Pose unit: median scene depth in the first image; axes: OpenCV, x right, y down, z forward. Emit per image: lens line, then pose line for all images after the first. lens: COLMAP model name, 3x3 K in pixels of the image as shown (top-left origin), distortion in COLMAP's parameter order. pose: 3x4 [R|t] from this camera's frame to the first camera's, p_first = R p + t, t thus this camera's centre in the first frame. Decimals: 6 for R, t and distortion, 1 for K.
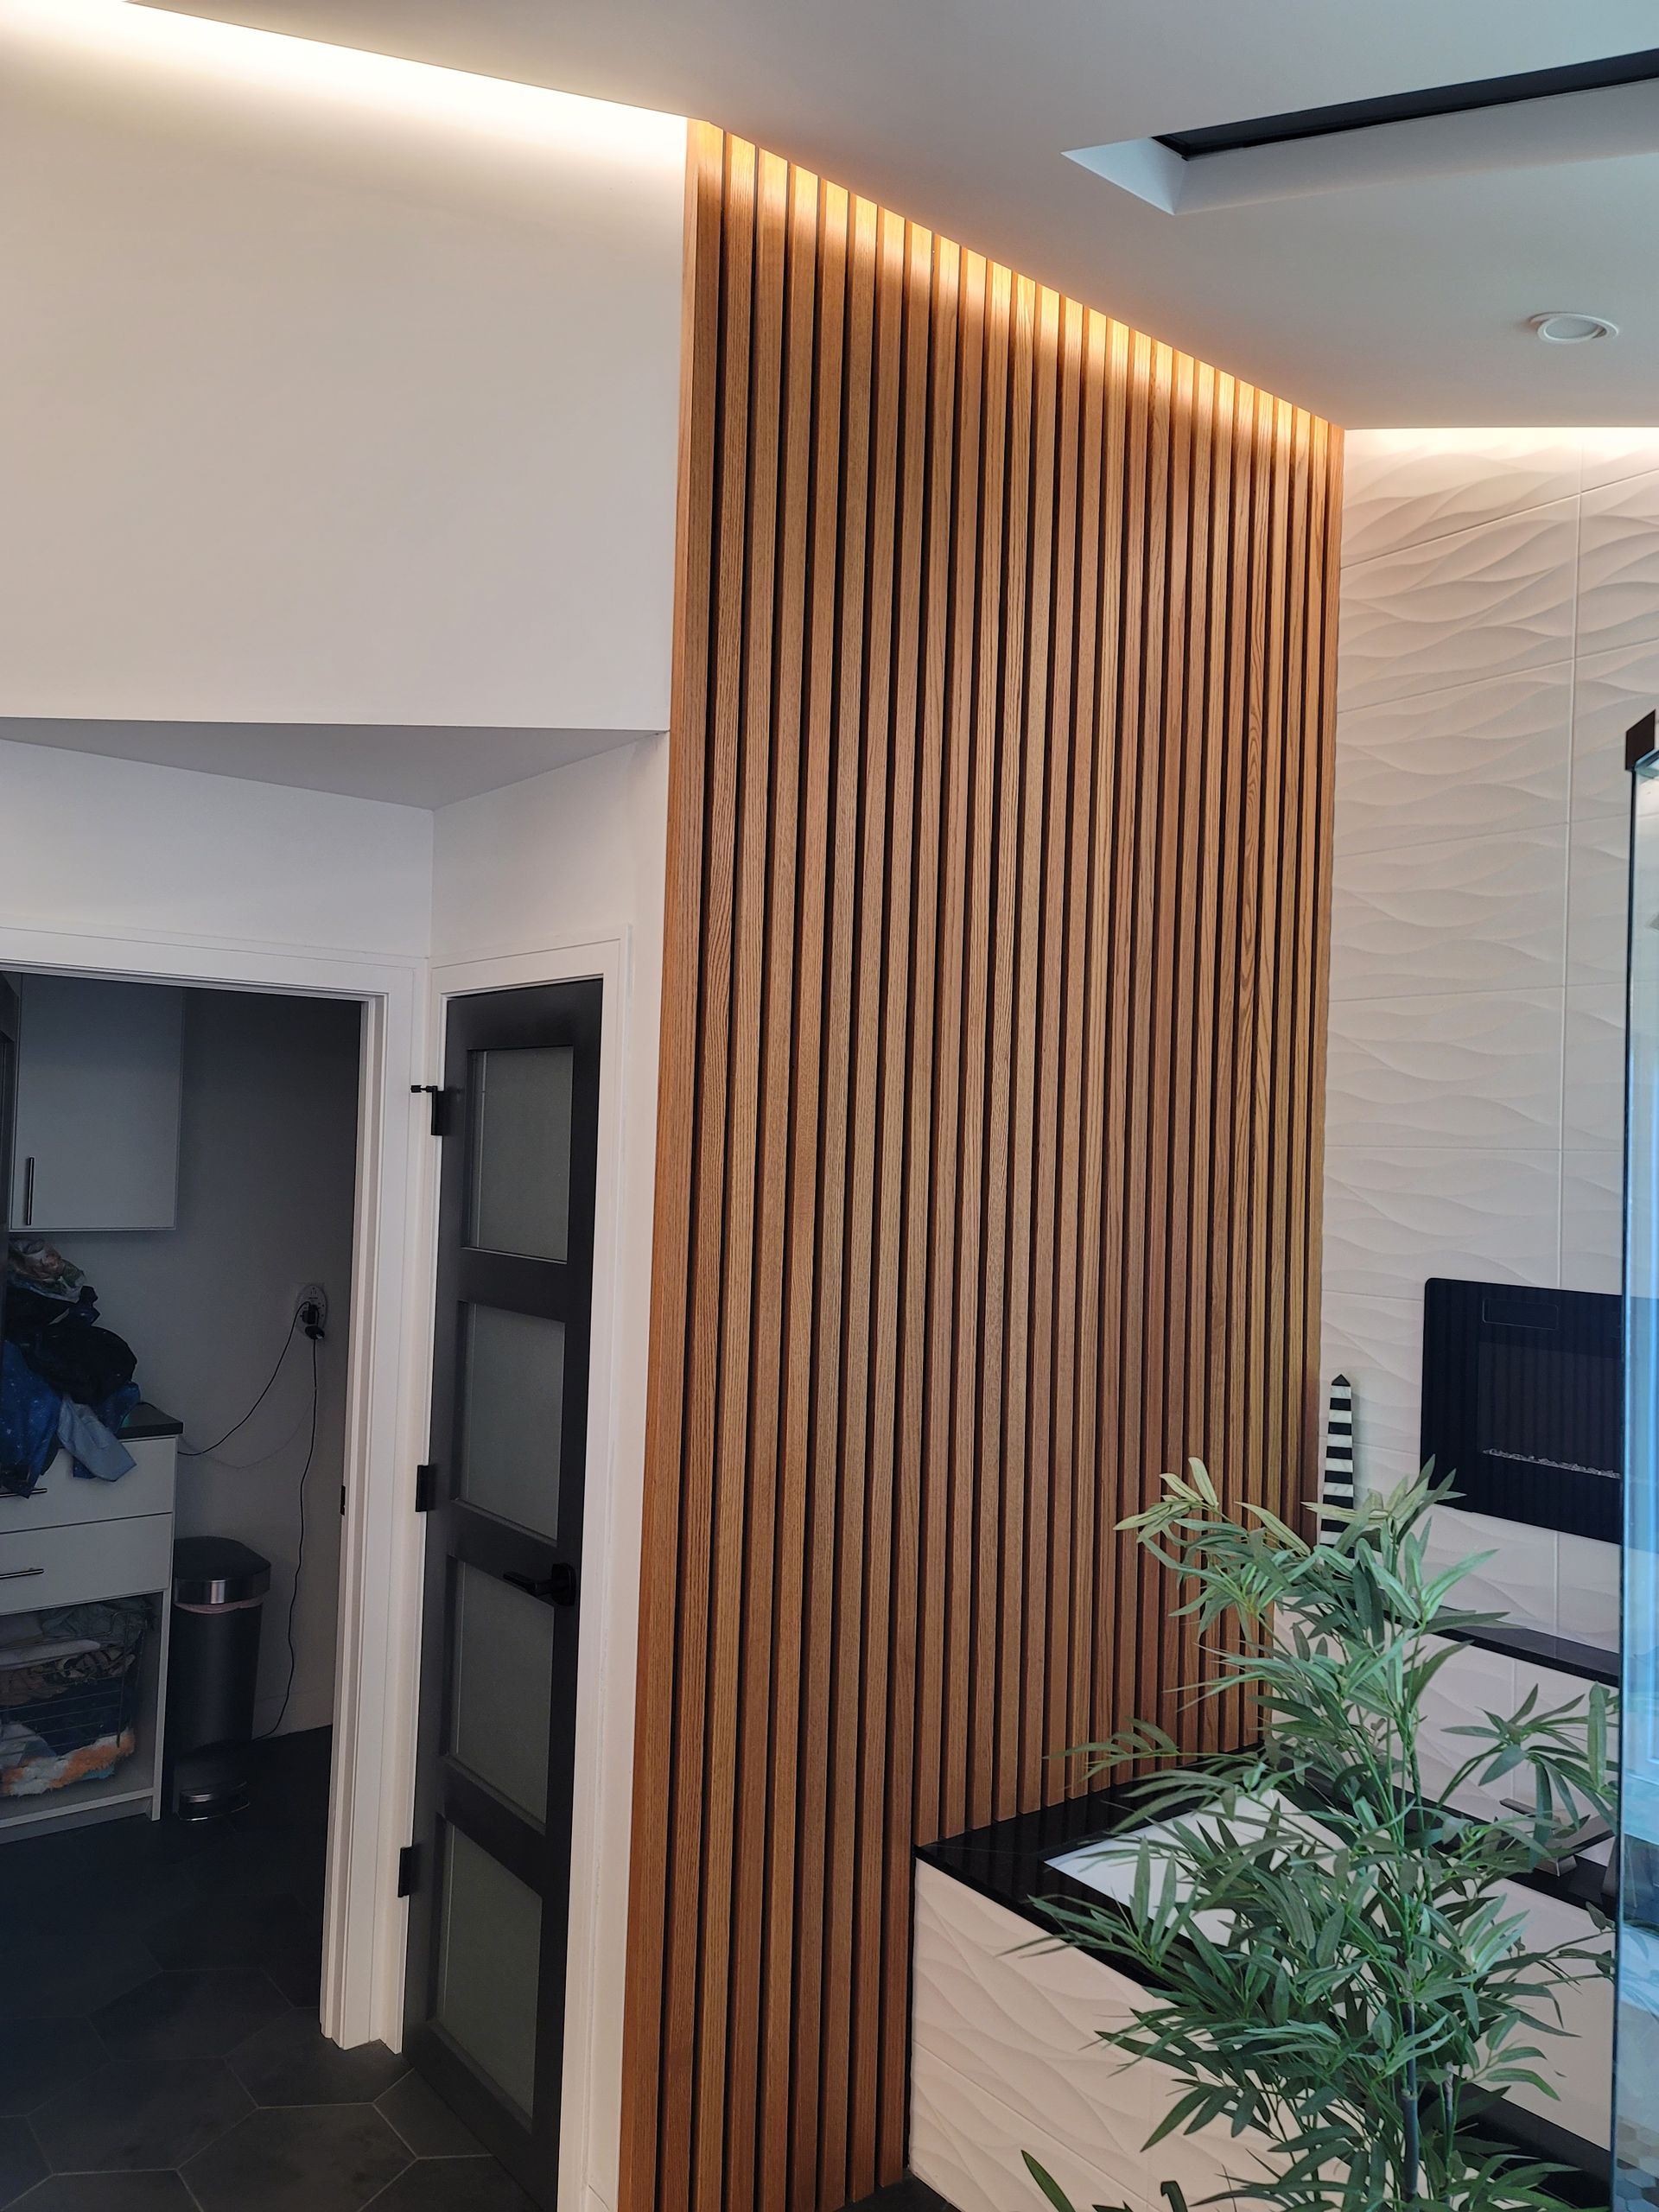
lens RADIAL K [[1637.1, 0, 818.0], [0, 1637.1, 1111.9], [0, 0, 1]] dist [0.059018, -0.037488]
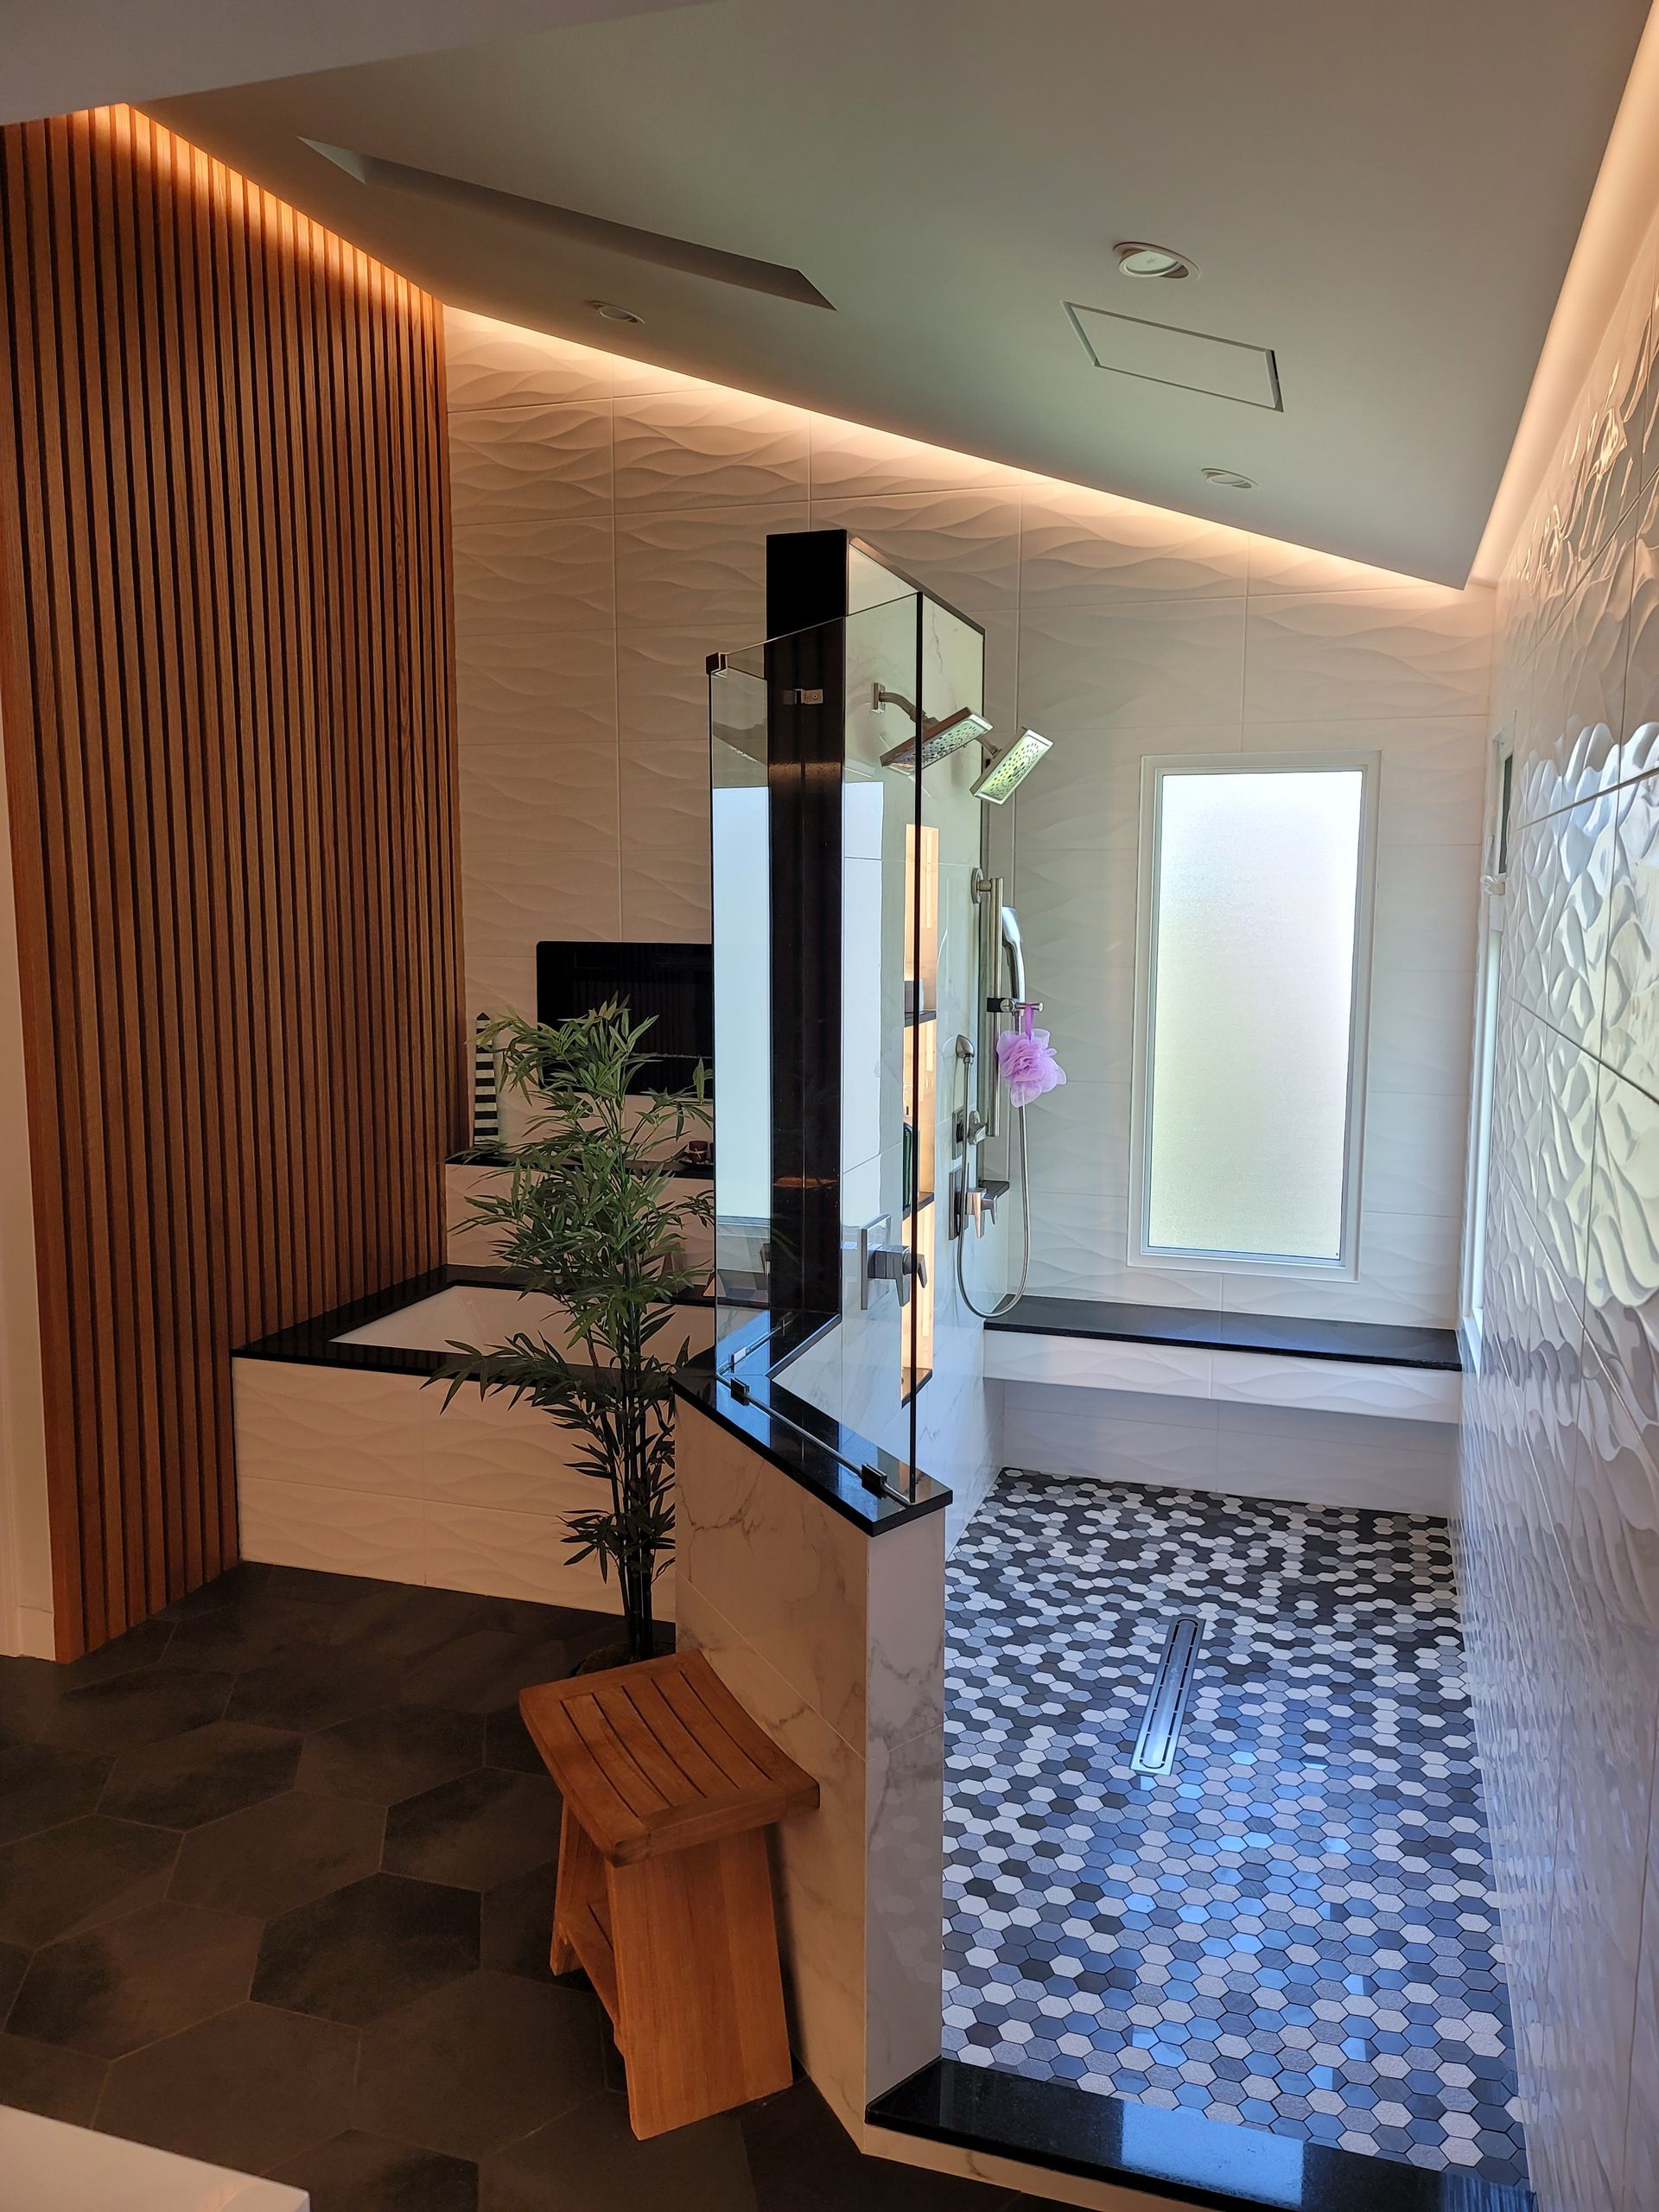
lens RADIAL K [[1637.1, 0, 828.5], [0, 1637.1, 1098.4], [0, 0, 1]] dist [0.059018, -0.037488]
pose [[0.827819, -0.098603, 0.552262, -0.250144], [0.011479, 0.987203, 0.159053, 0.009989], [-0.560878, -0.125328, 0.818358, -0.379034]]
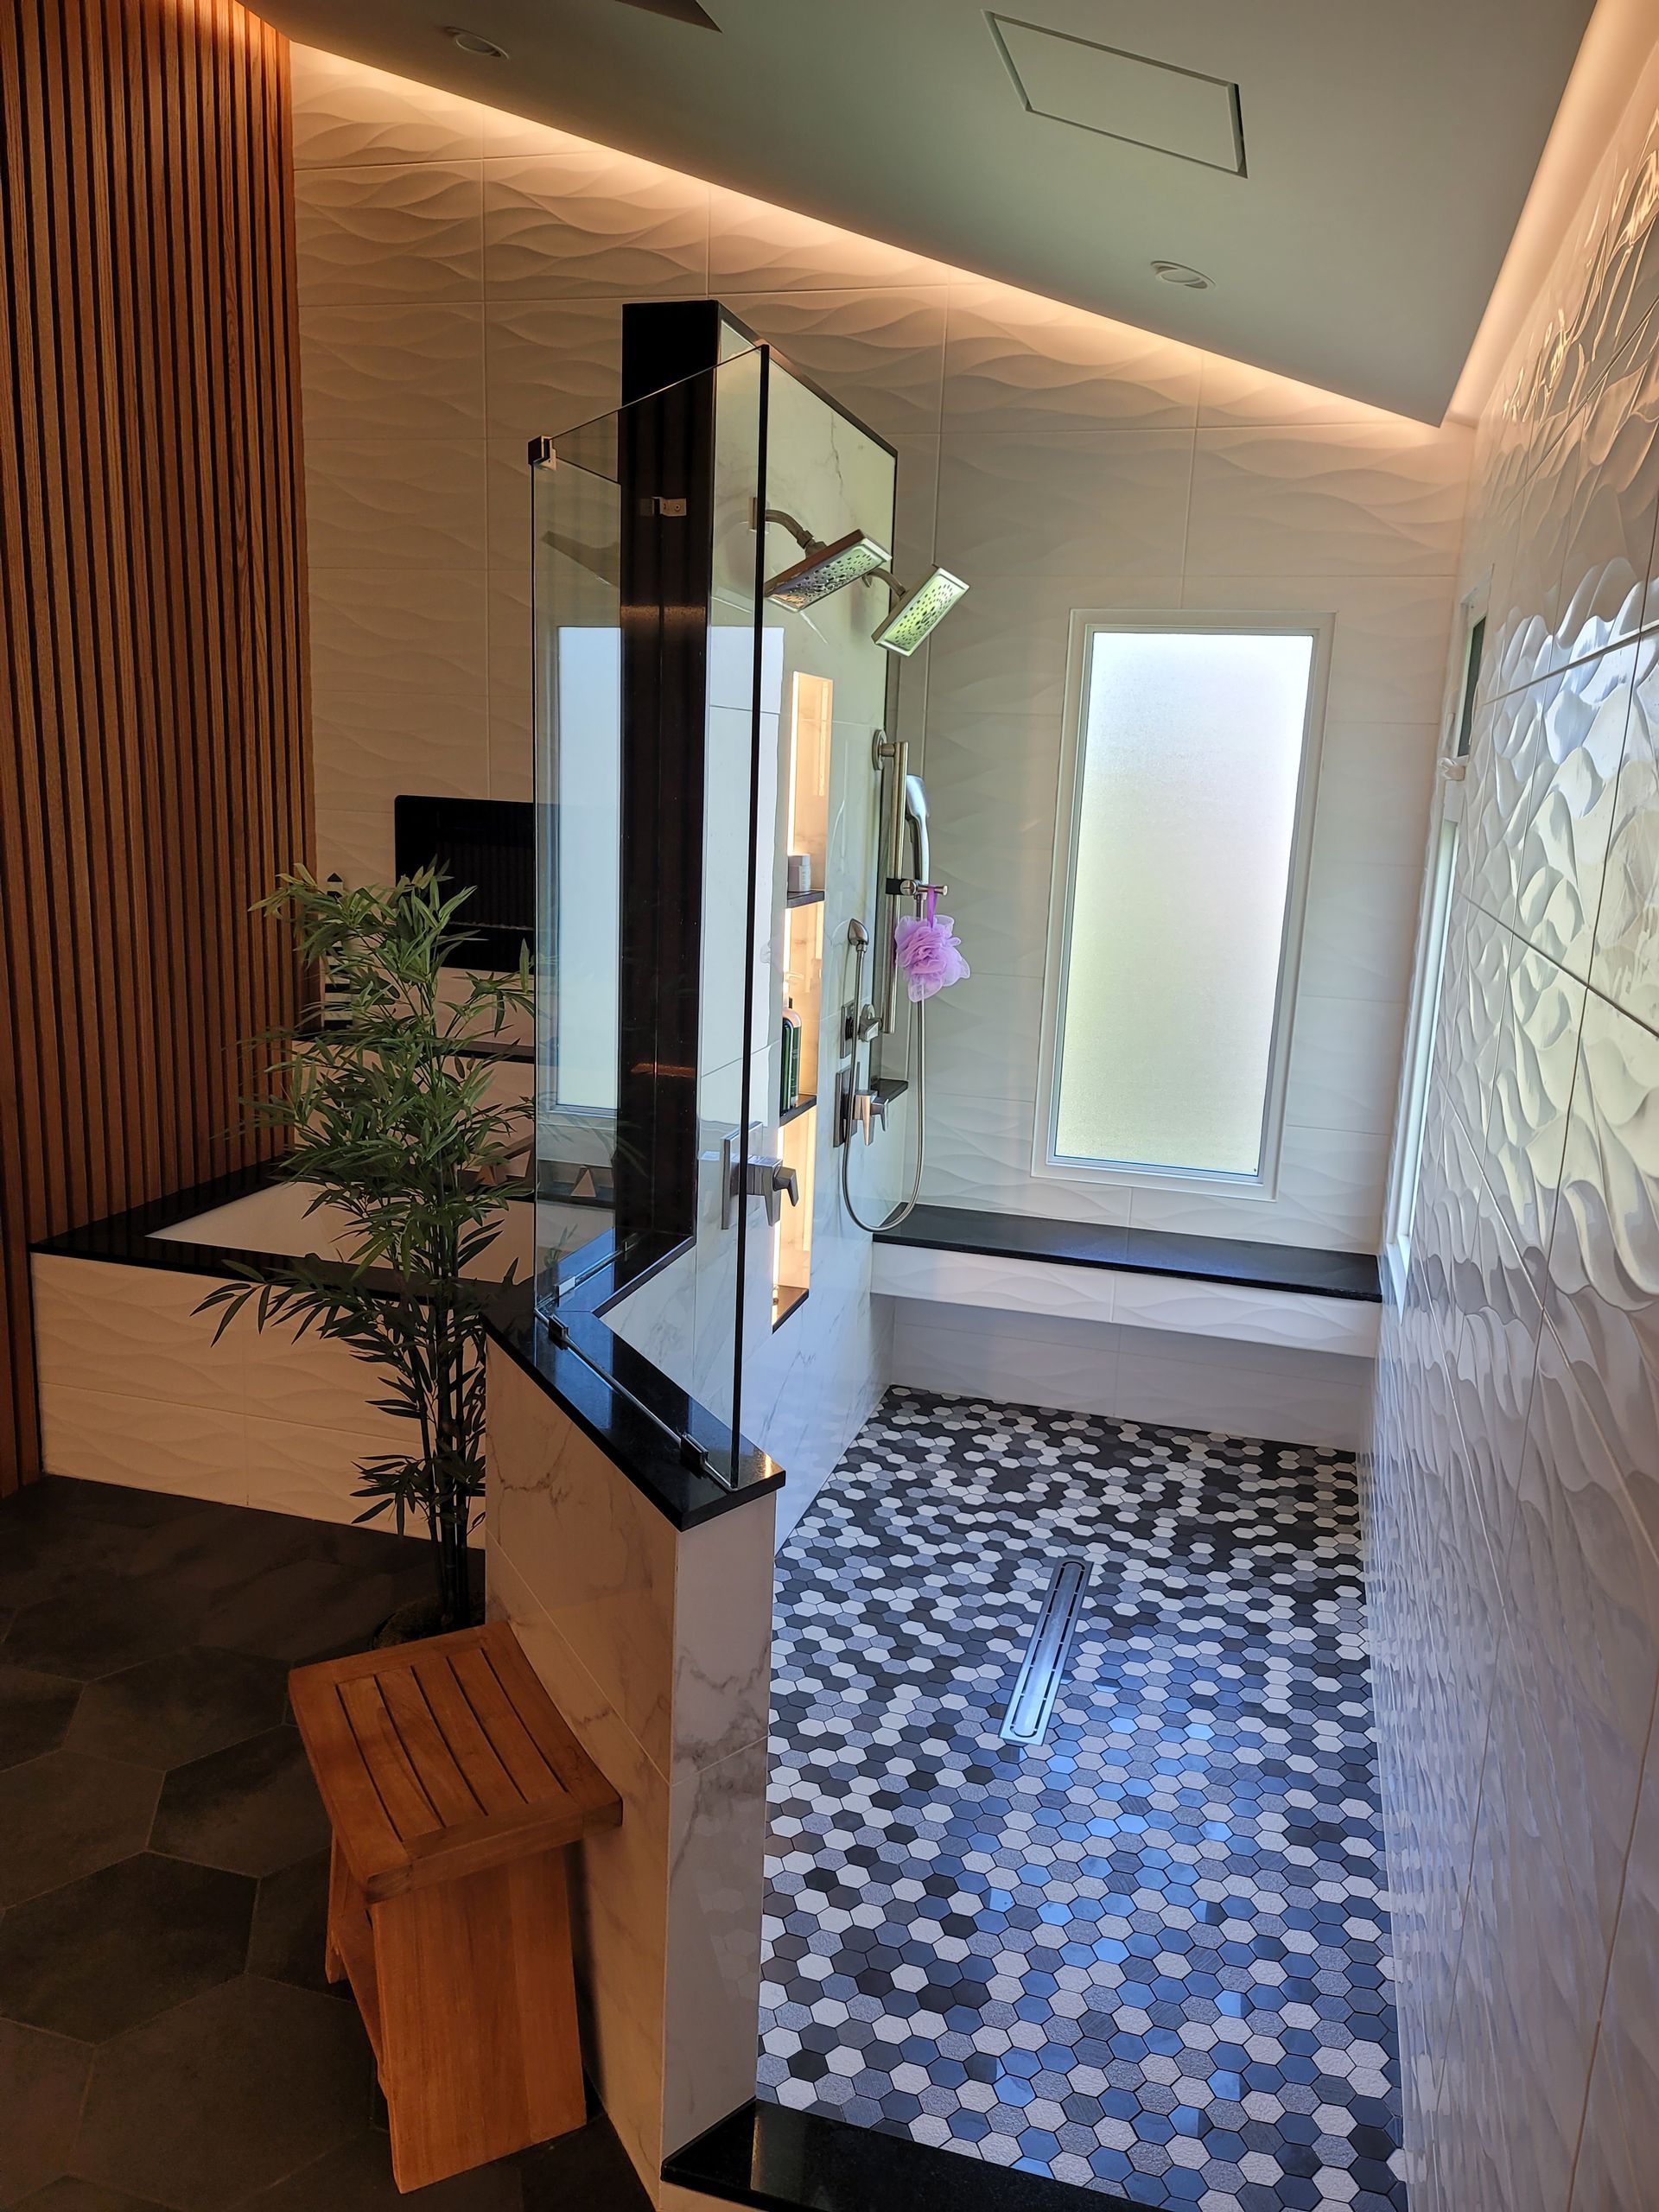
lens RADIAL K [[1637.1, 0, 824.3], [0, 1637.1, 1113.8], [0, 0, 1]] dist [0.059018, -0.037488]
pose [[0.809358, -0.122187, 0.574465, -0.149017], [-0.026184, 0.969640, 0.243130, 0.019624], [-0.586732, -0.211821, 0.781587, -0.298387]]
